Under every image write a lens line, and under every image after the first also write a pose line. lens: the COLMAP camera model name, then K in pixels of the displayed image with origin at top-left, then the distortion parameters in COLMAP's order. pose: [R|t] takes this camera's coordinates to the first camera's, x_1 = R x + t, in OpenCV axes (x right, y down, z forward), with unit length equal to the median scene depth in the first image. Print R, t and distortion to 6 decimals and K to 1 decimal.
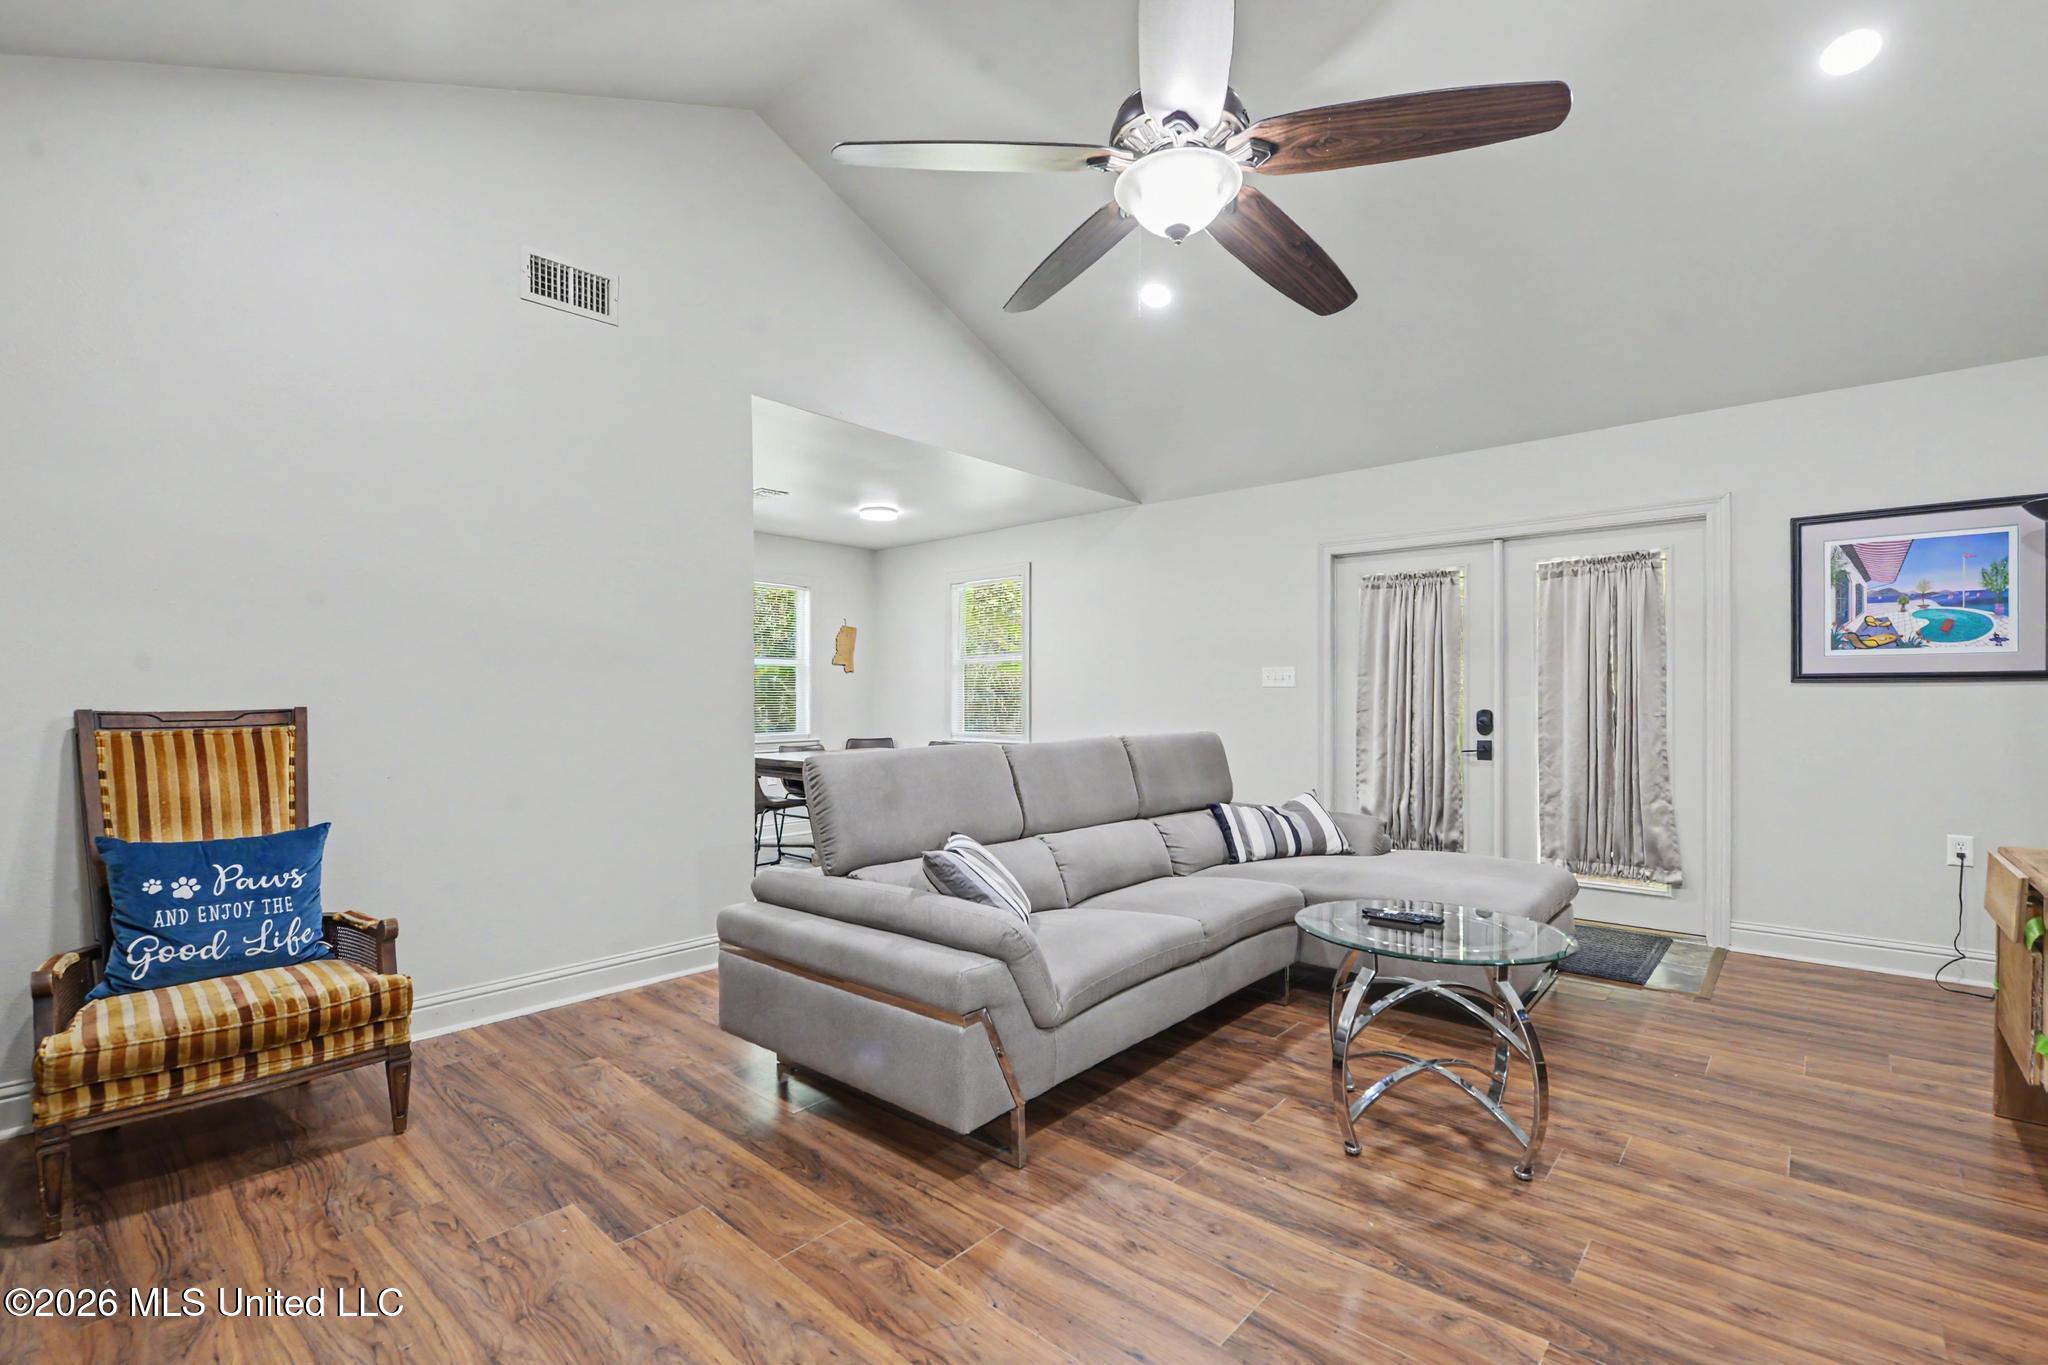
lens RADIAL K [[915.3, 0, 1016.9], [0, 915.3, 679.8], [0, 0, 1]] dist [-0.004767, -0.000729]
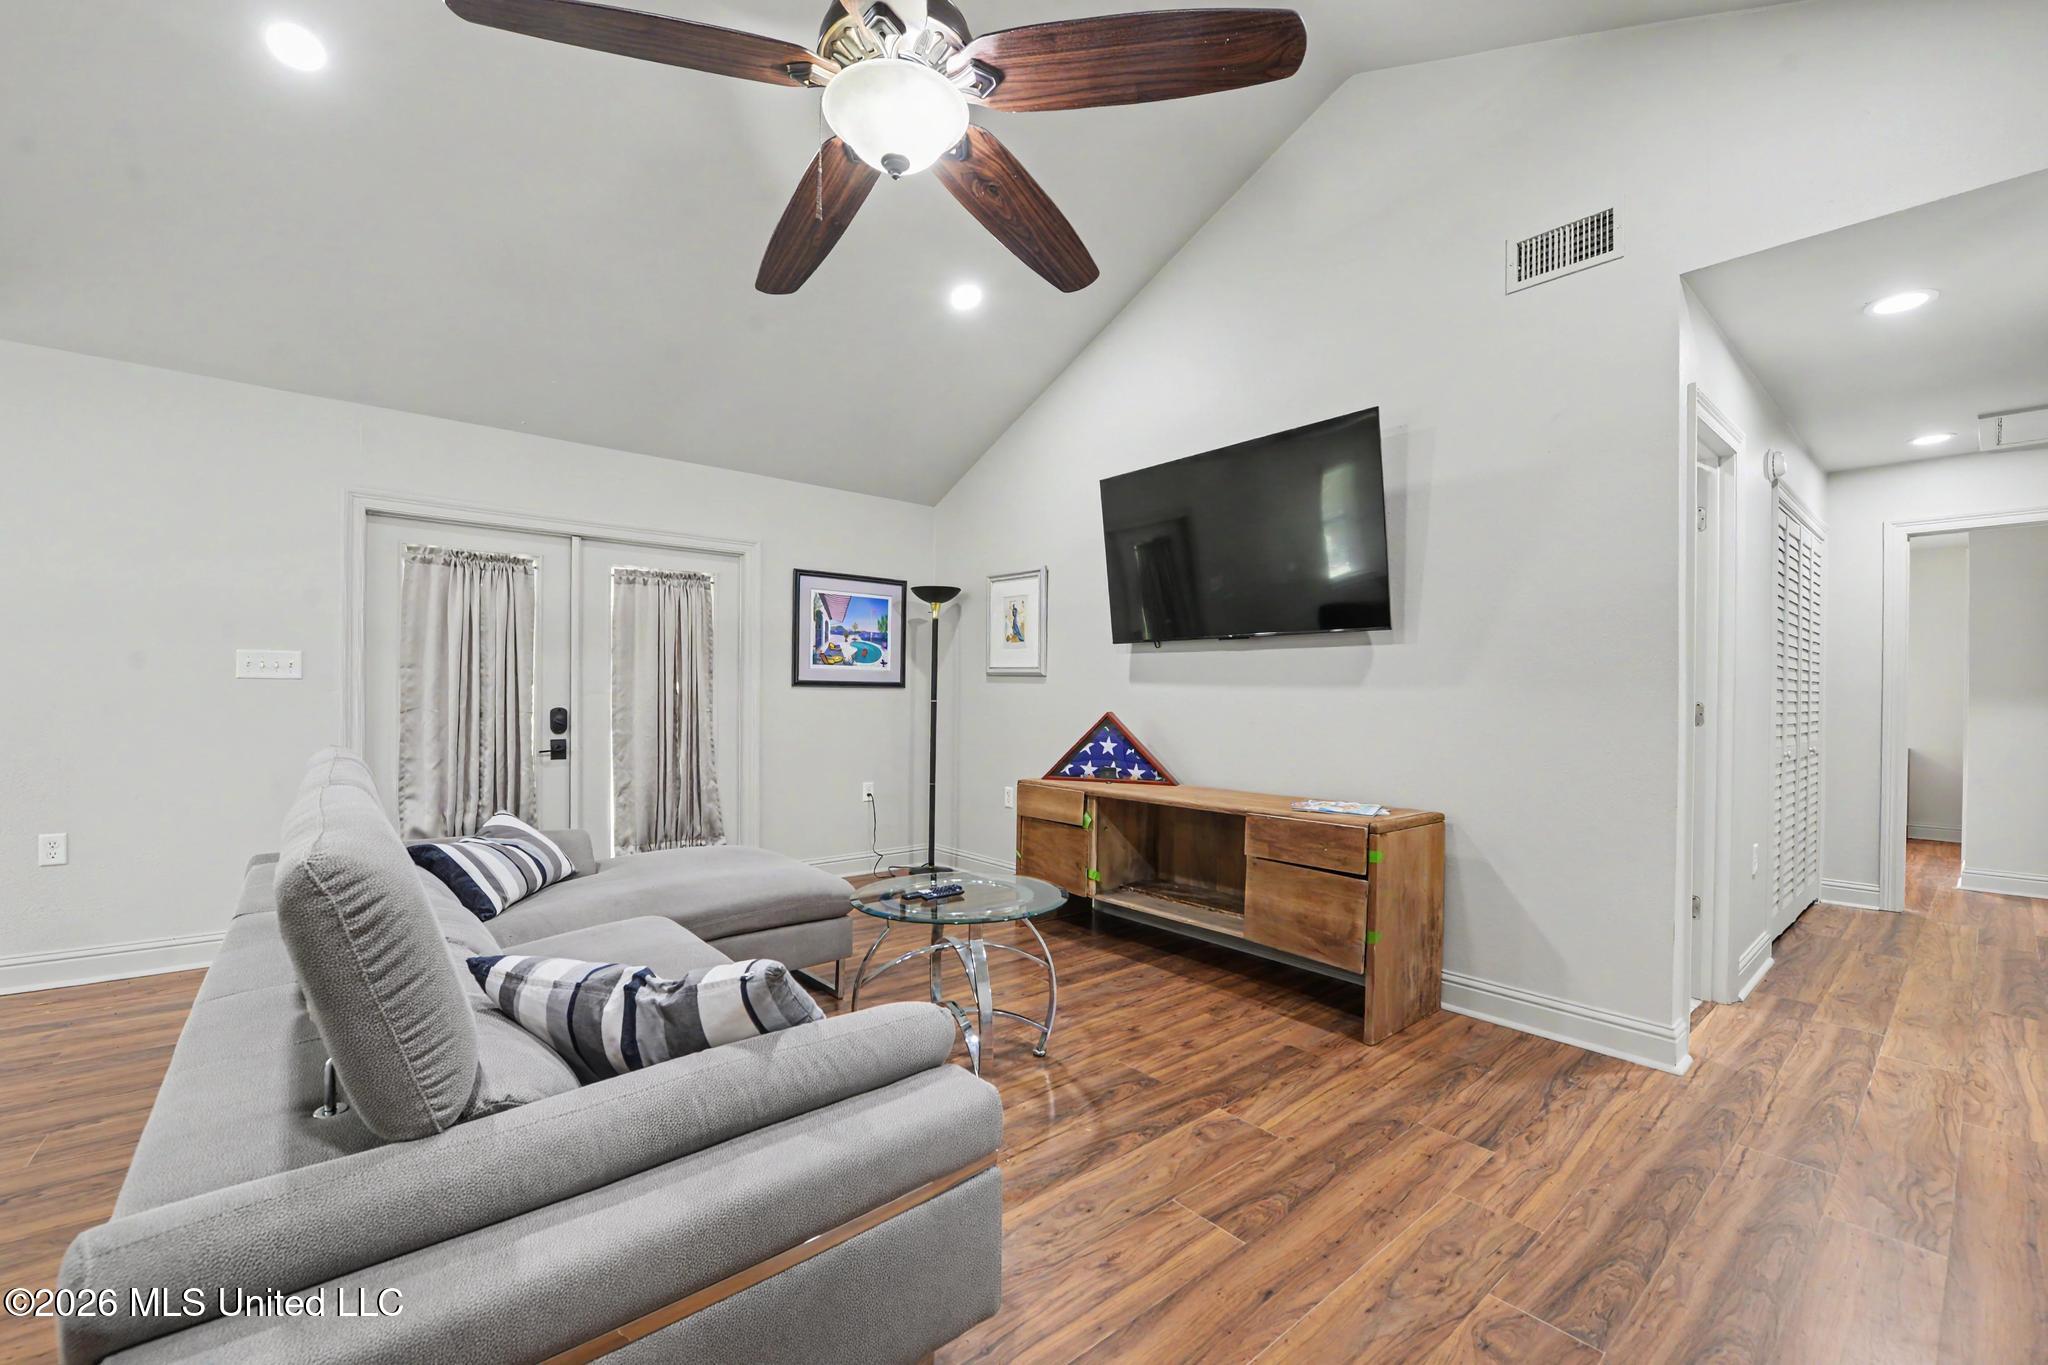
lens RADIAL K [[840.5, 0, 1018.0], [0, 840.5, 696.0], [0, 0, 1]] dist [-0.012938, 0.000016]
pose [[0.134371, 0.002322, 0.990928, -0.382150], [-0.027260, 0.999627, 0.001354, 0.006750], [-0.990556, -0.027194, 0.134385, 0.491667]]
